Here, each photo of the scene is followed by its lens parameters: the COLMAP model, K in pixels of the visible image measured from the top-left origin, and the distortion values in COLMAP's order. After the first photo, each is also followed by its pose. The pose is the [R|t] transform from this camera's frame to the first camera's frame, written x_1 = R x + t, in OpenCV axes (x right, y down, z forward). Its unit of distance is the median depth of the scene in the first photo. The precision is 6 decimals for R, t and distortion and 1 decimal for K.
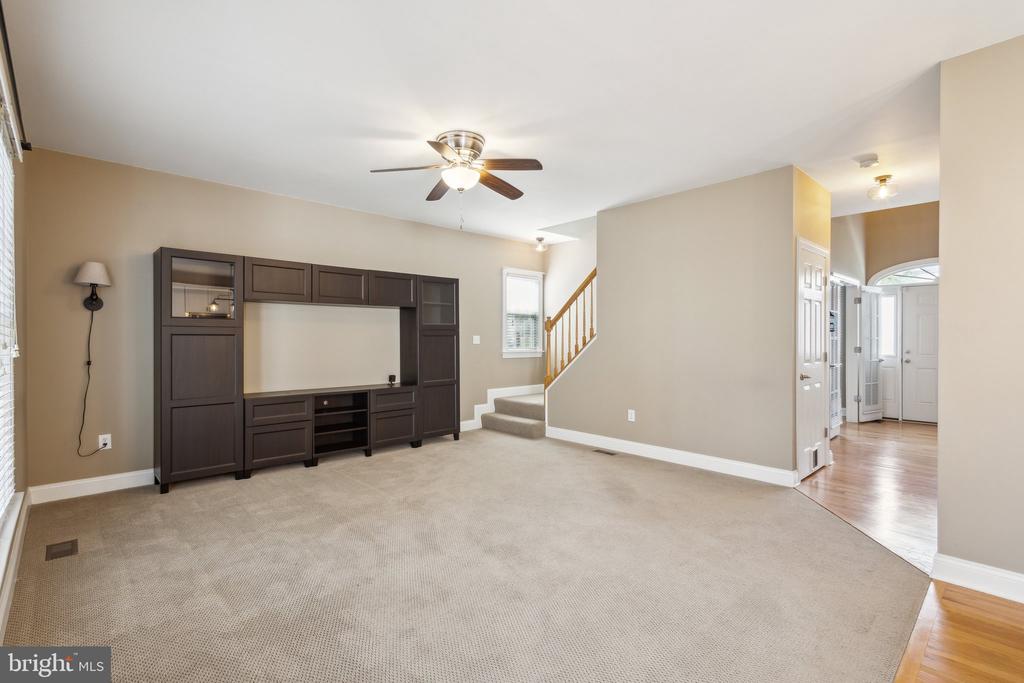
lens RADIAL K [[479.9, 0, 510.2], [0, 479.9, 339.2], [0, 0, 1]] dist [0.008806, -0.000370]
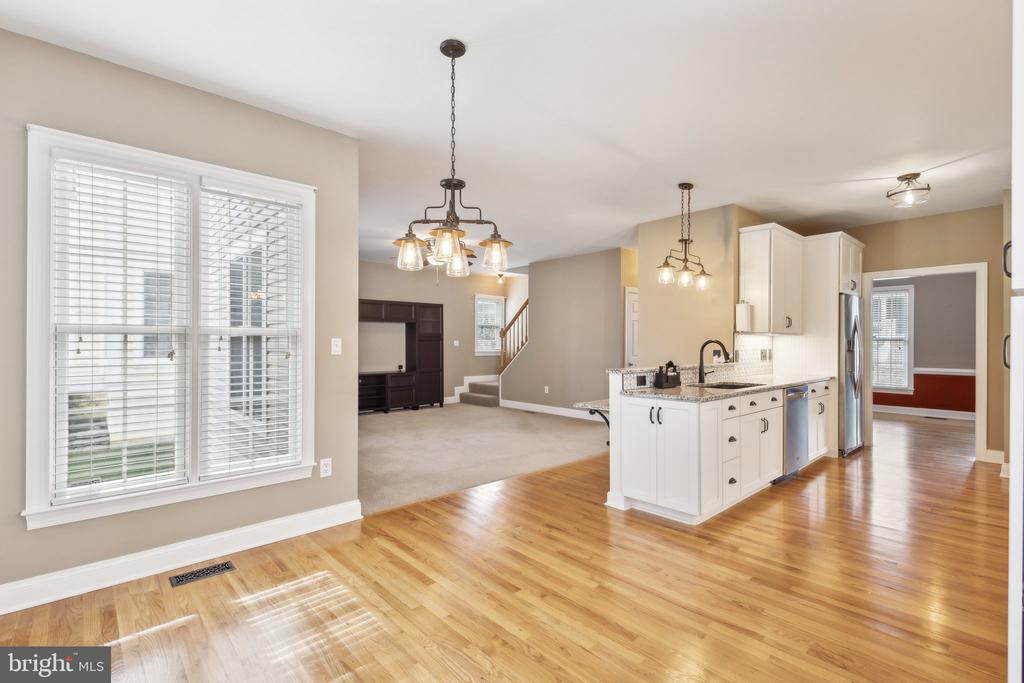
lens RADIAL K [[479.9, 0, 510.2], [0, 479.9, 339.2], [0, 0, 1]] dist [0.008806, -0.000370]
pose [[0.999922, 0.003103, -0.012078, 0.131129], [-0.003186, 0.999971, -0.006849, -0.001711], [0.012057, 0.006887, 0.999904, -0.565871]]
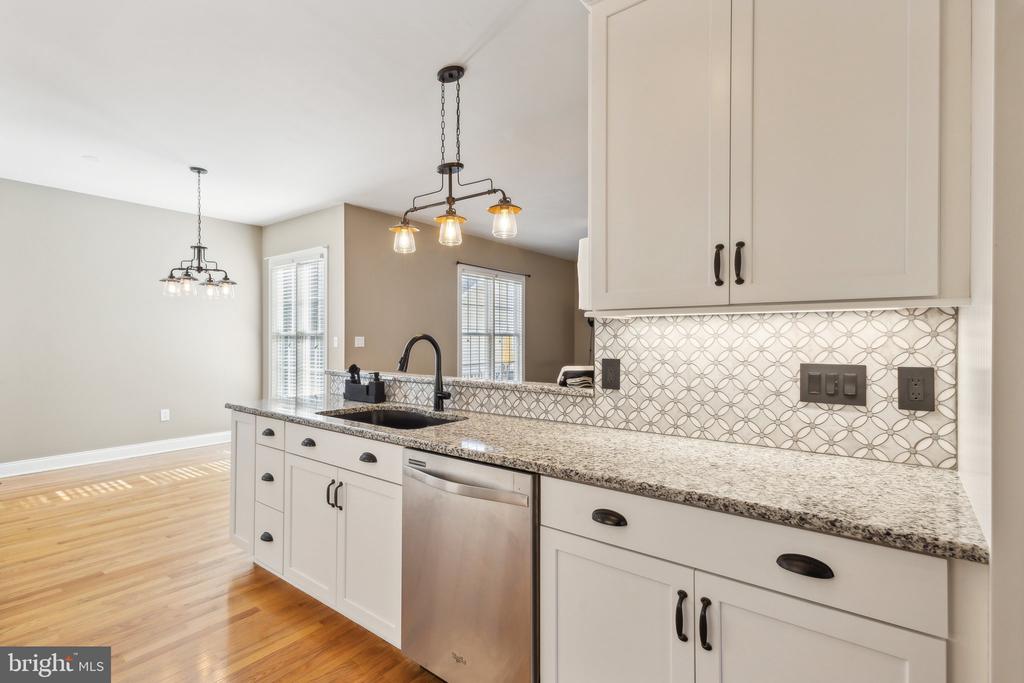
lens RADIAL K [[479.9, 0, 510.2], [0, 479.9, 339.2], [0, 0, 1]] dist [0.008806, -0.000370]
pose [[0.157360, 0.001758, -0.987540, 0.844195], [-0.000966, 0.999998, 0.001626, -0.002881], [0.987541, 0.000698, 0.157362, 0.177281]]
